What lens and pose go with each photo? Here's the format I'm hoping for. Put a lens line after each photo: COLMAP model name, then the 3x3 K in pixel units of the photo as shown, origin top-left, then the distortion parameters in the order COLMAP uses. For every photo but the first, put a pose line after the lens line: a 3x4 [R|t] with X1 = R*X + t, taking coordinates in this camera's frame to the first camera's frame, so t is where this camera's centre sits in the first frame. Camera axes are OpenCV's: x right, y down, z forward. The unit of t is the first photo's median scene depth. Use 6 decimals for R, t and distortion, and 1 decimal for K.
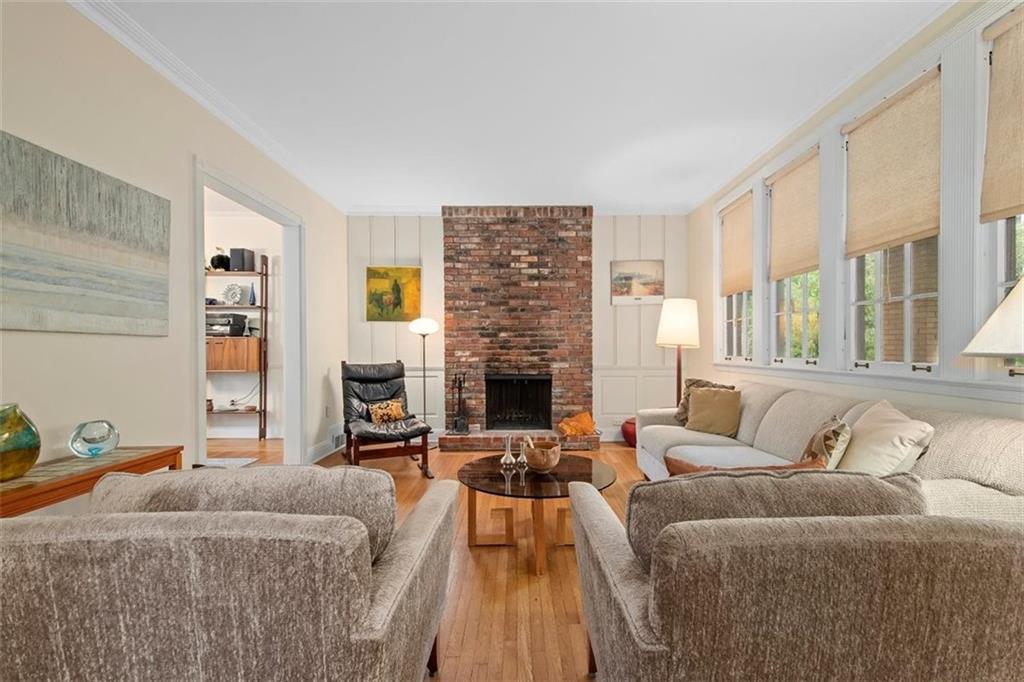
lens RADIAL K [[441.4, 0, 522.4], [0, 441.4, 348.3], [0, 0, 1]] dist [0.015888, -0.005250]
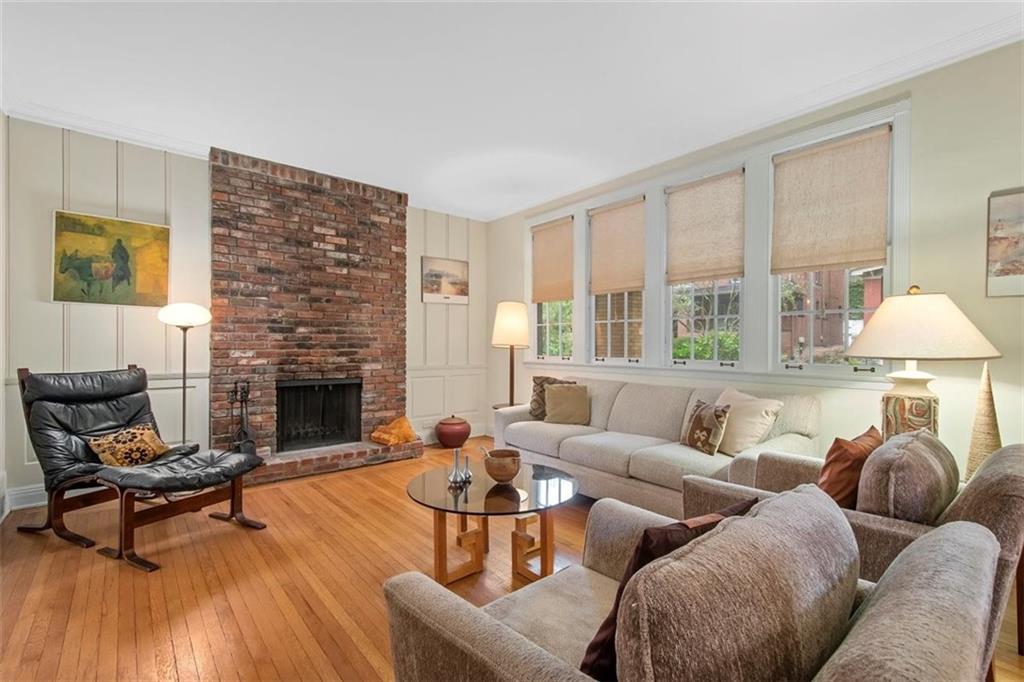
lens RADIAL K [[454.6, 0, 512.0], [0, 454.6, 341.0], [0, 0, 1]] dist [0.004153, -0.000248]
pose [[0.765233, 0.013210, 0.643618, -0.282430], [-0.008006, 0.999907, -0.011003, -0.004806], [-0.643704, 0.003267, 0.765268, 0.127258]]
